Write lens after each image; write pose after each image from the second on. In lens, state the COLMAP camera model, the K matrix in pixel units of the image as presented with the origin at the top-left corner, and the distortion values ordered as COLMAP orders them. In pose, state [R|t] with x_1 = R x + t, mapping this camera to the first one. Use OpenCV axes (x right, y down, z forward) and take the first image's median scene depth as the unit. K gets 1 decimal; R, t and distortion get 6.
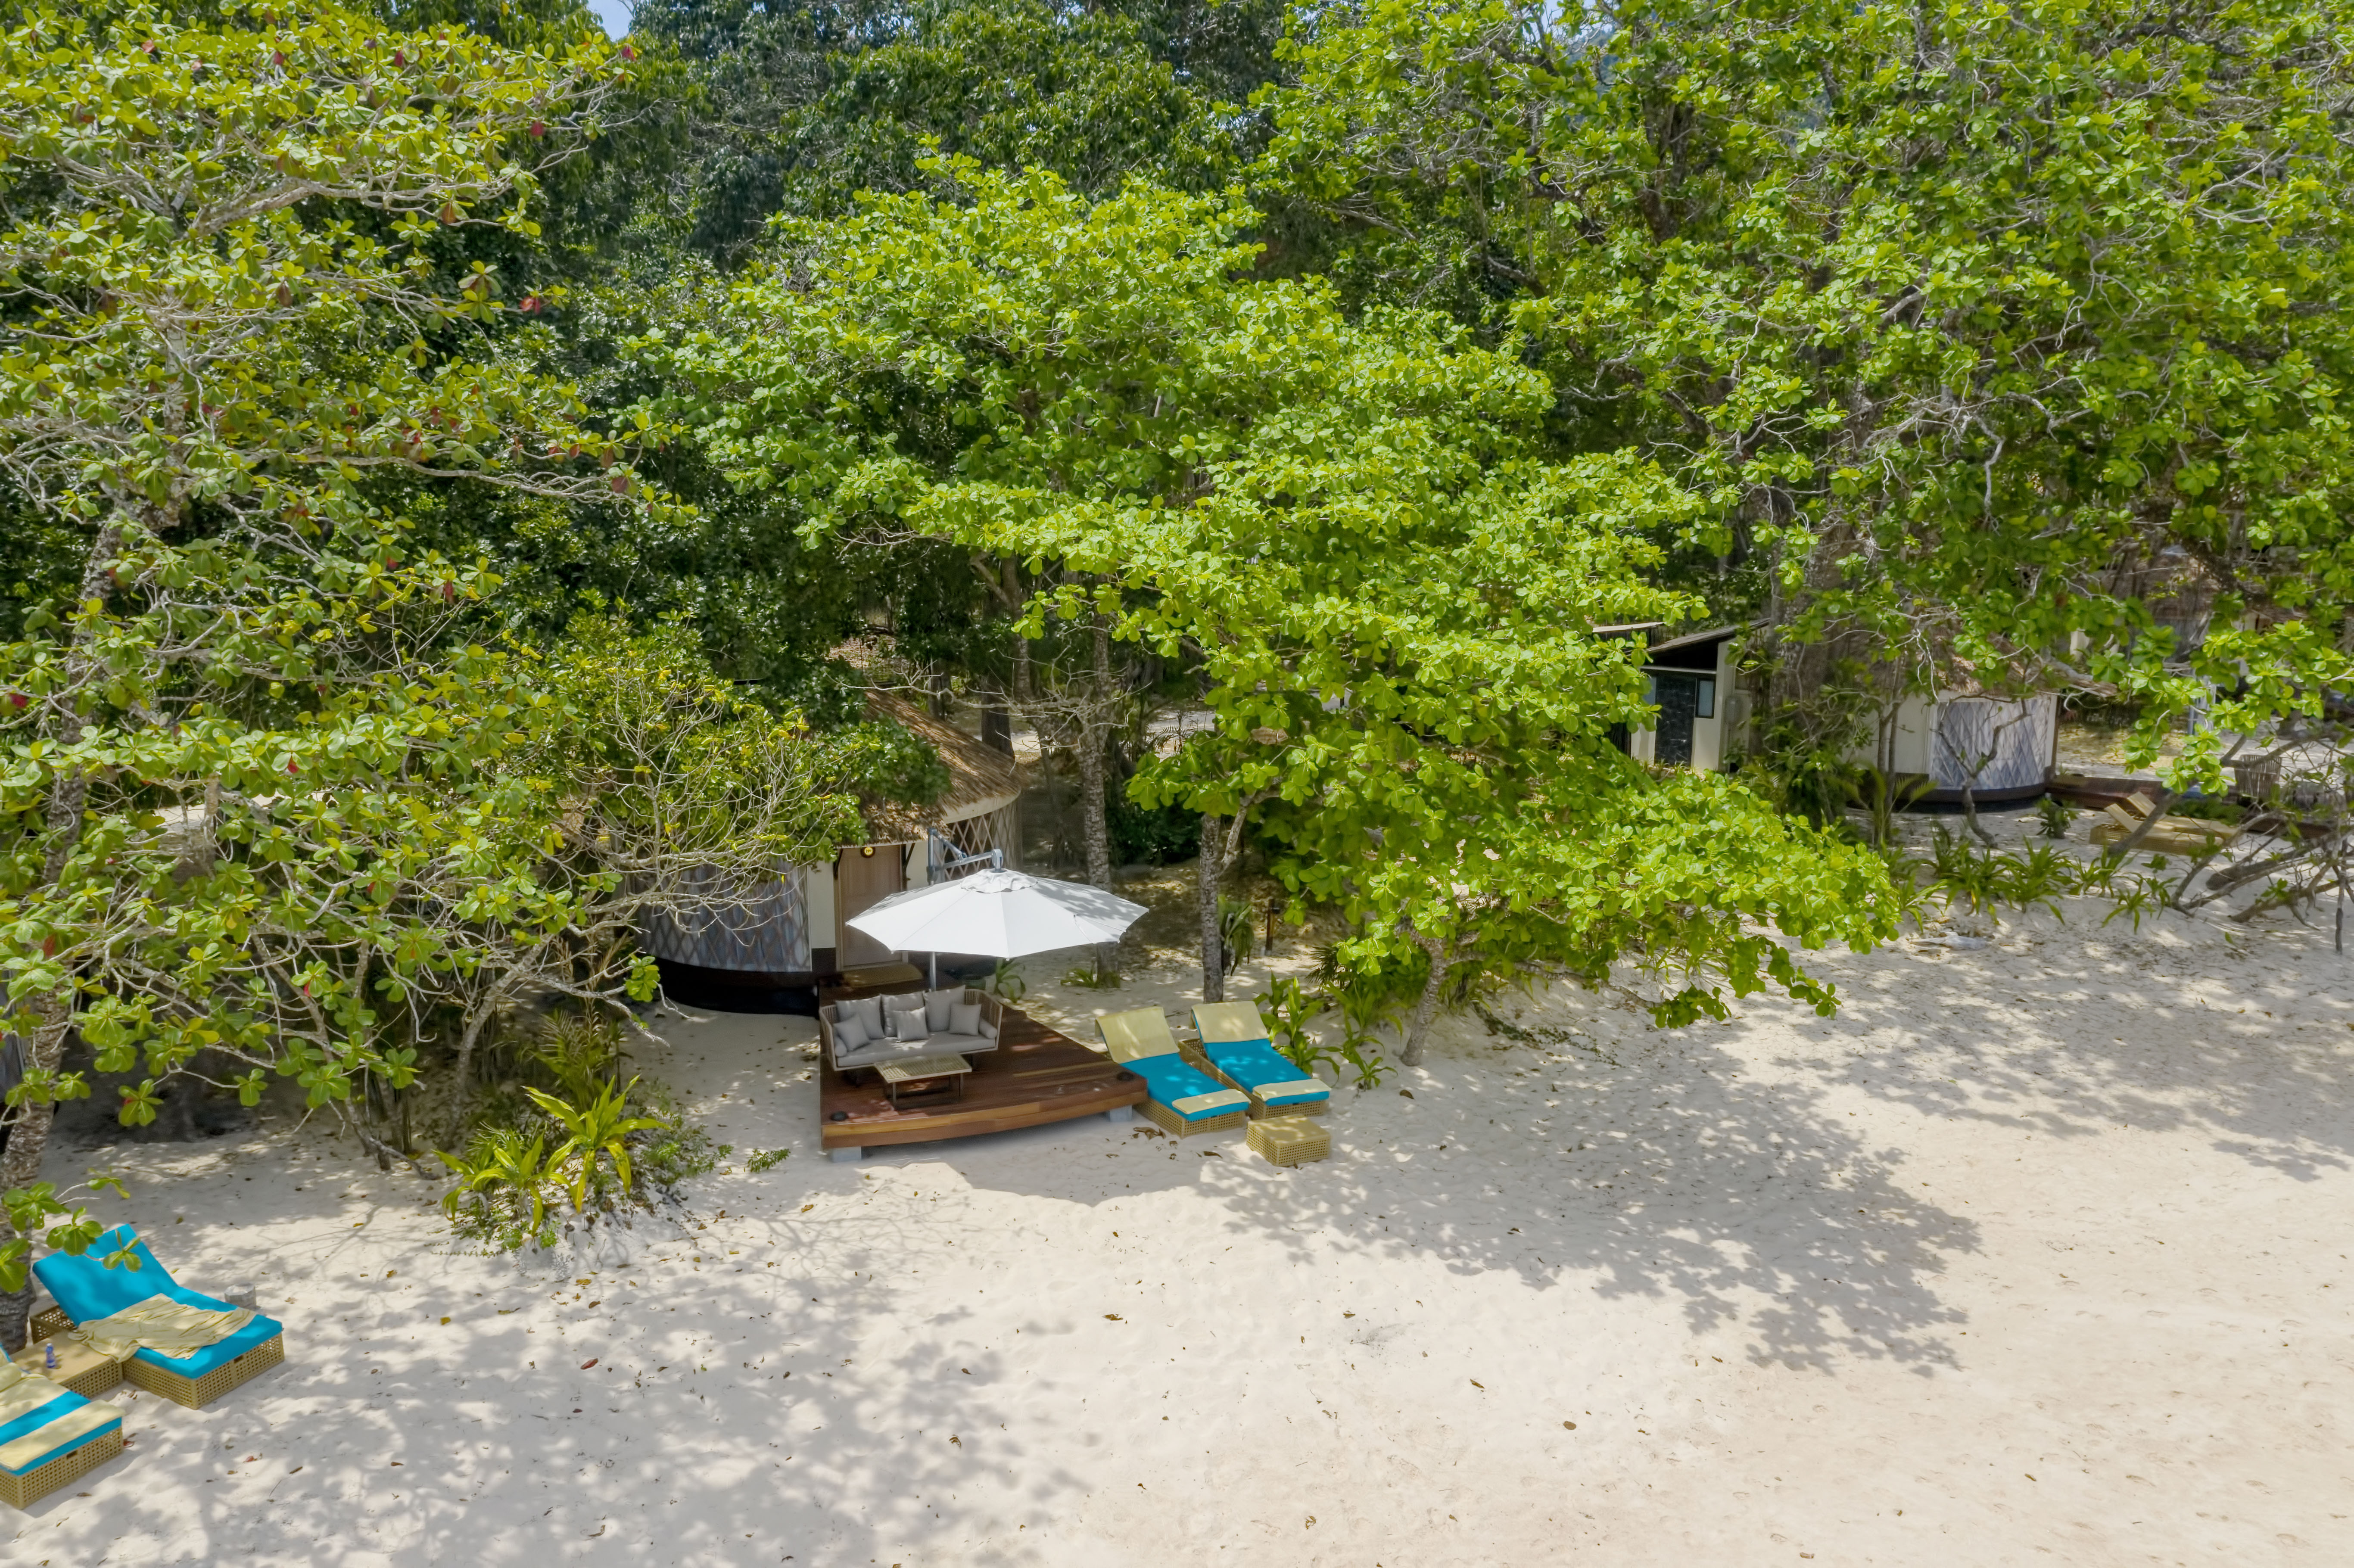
lens RADIAL K [[1878.2, 0, 1173.1], [0, 1878.2, 782.9], [0, 0, 1]] dist [0.012614, 0.017441]
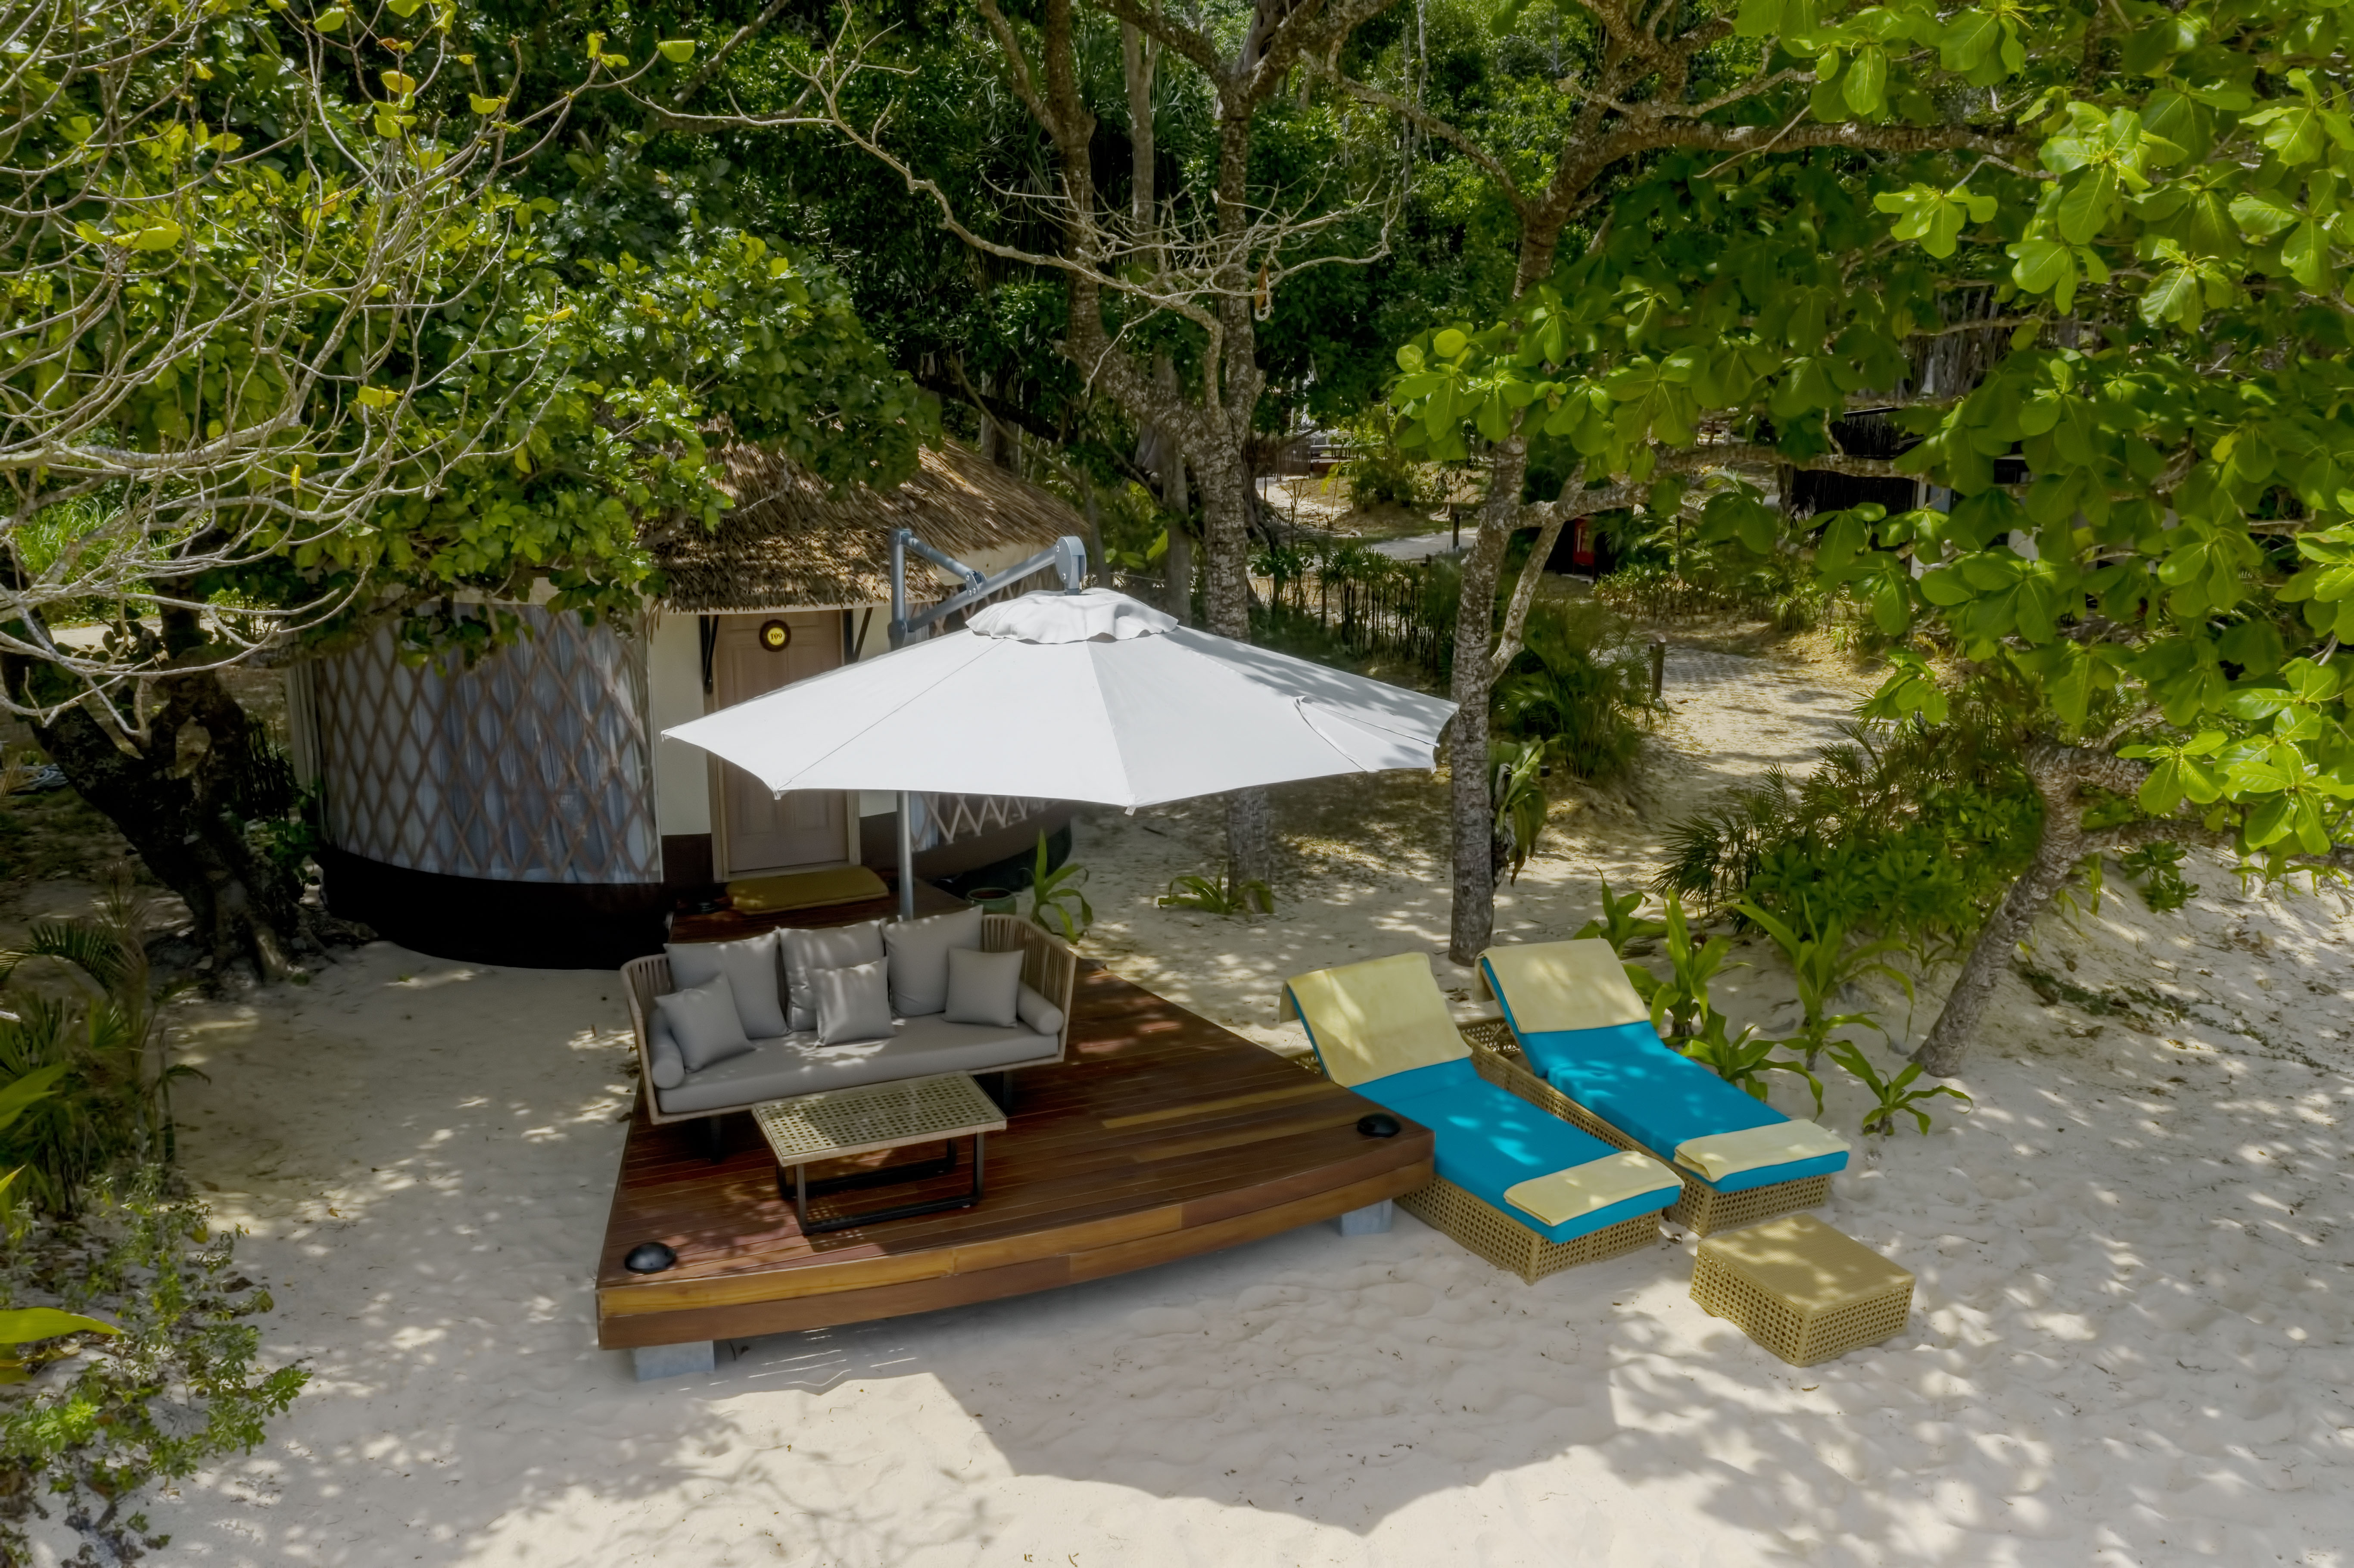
lens RADIAL K [[1834.7, 0, 1177.0], [0, 1834.7, 784.0], [0, 0, 1]] dist [0.028375, 0.010607]
pose [[0.999945, -0.002927, 0.010074, -0.073662], [0.002588, 0.999433, 0.033576, 0.069327], [-0.010167, -0.033548, 0.999385, 0.611802]]
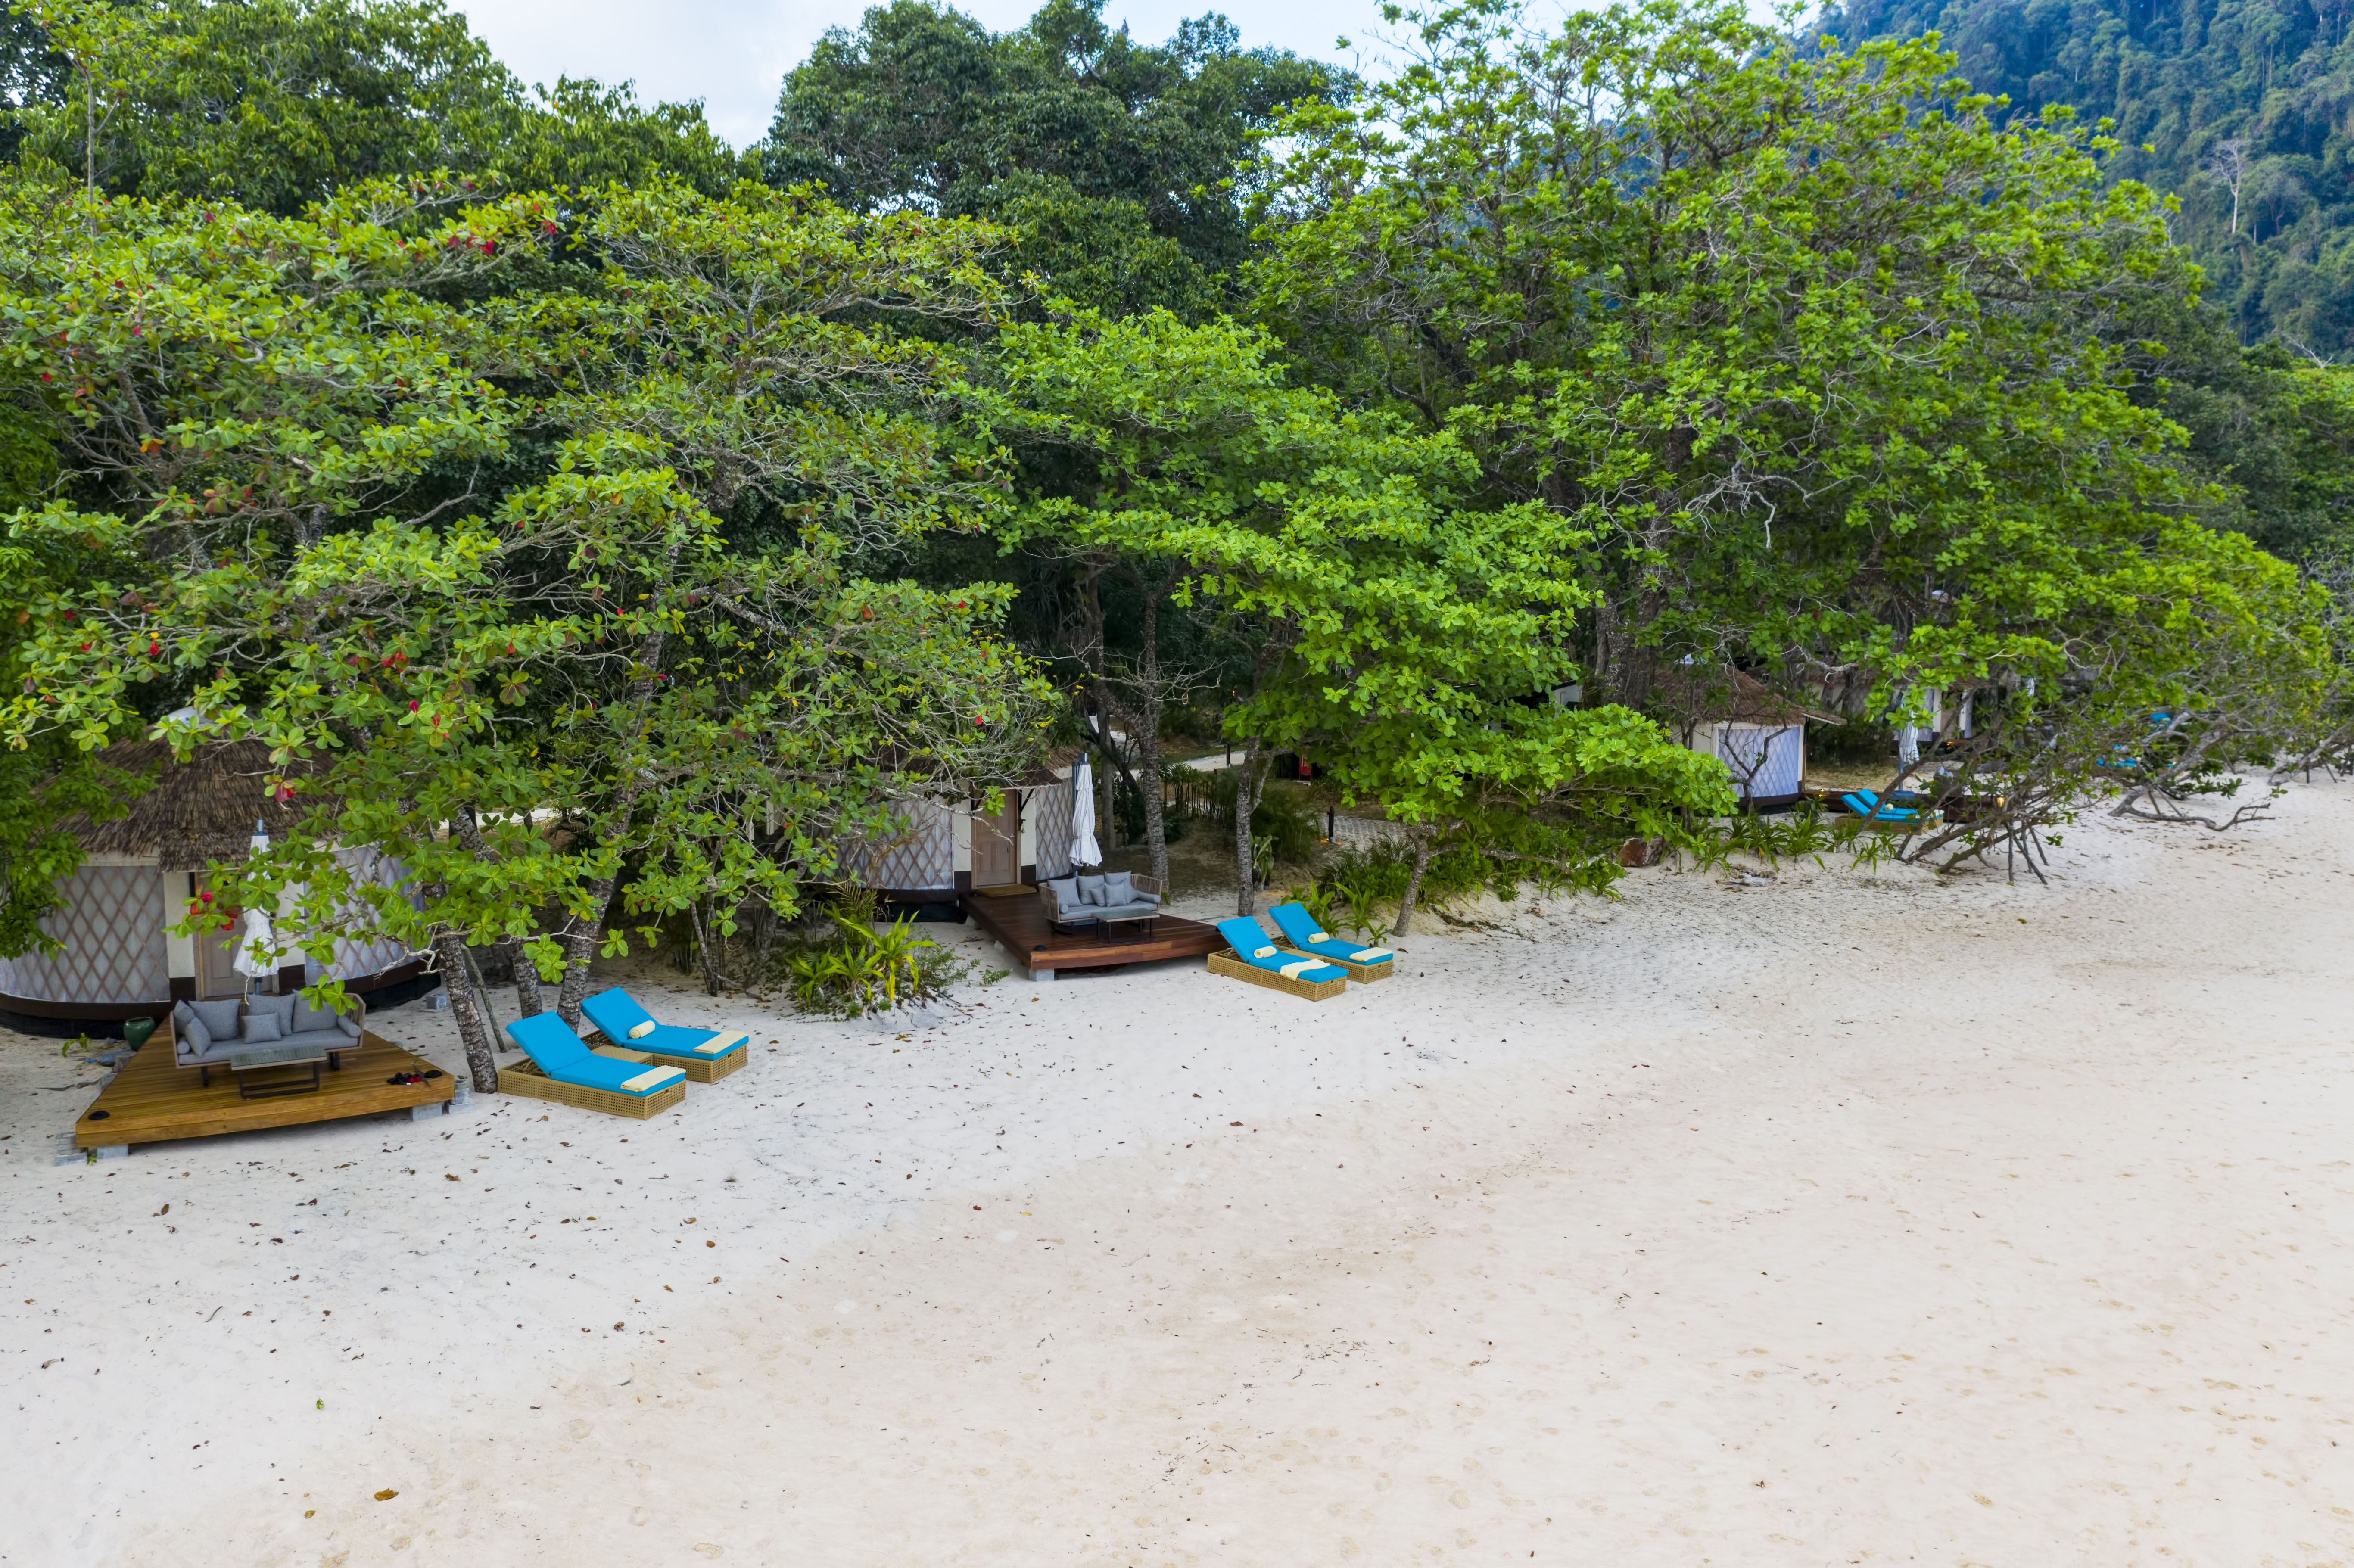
lens RADIAL K [[1834.7, 0, 1177.0], [0, 1834.7, 784.0], [0, 0, 1]] dist [0.028375, 0.010607]
pose [[0.992375, -0.012931, 0.122572, -0.239531], [0.021899, 0.997157, -0.072102, 0.154086], [-0.121291, 0.074236, 0.989837, -0.411579]]
